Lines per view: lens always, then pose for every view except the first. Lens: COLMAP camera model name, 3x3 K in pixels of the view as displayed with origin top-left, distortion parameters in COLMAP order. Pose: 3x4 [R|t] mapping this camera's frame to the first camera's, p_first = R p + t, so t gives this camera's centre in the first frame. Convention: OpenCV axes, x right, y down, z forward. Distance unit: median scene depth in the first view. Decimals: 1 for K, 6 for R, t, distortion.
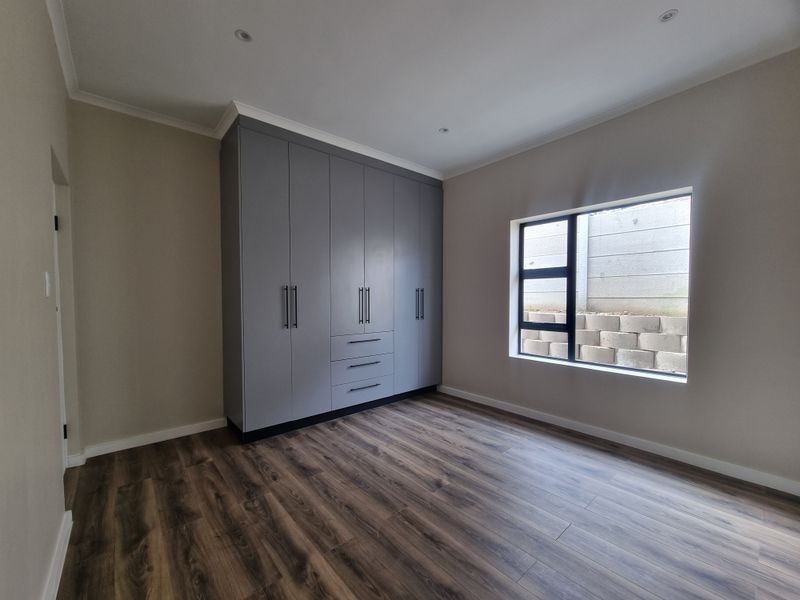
lens RADIAL K [[329.2, 0, 397.4], [0, 329.2, 301.9], [0, 0, 1]] dist [-0.000609, 0.001549]
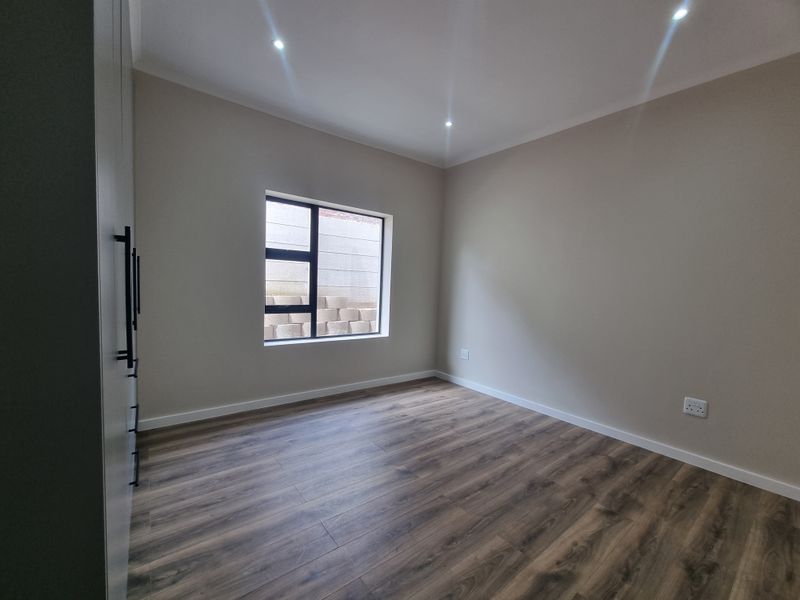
lens RADIAL K [[329.2, 0, 397.0], [0, 329.2, 301.4], [0, 0, 1]] dist [-0.000609, 0.001549]
pose [[0.054123, -0.044196, 0.997556, -0.671931], [-0.023345, 0.998691, 0.045513, -0.001594], [-0.998261, -0.025752, 0.053020, 0.789159]]
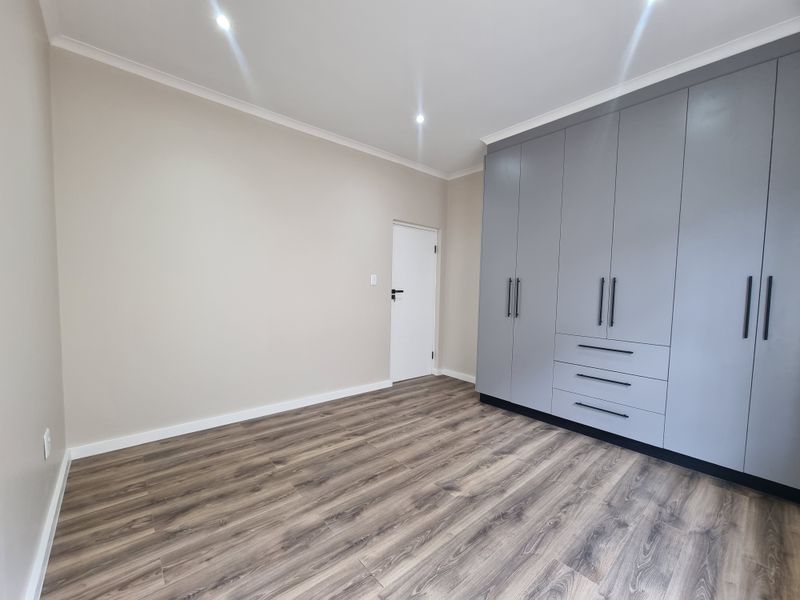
lens RADIAL K [[329.2, 0, 399.3], [0, 329.2, 301.5], [0, 0, 1]] dist [-0.000609, 0.001549]
pose [[0.012727, 0.043573, -0.998969, 0.822368], [-0.036735, 0.998396, 0.043080, -0.005433], [0.999244, 0.036149, 0.014307, 0.660823]]
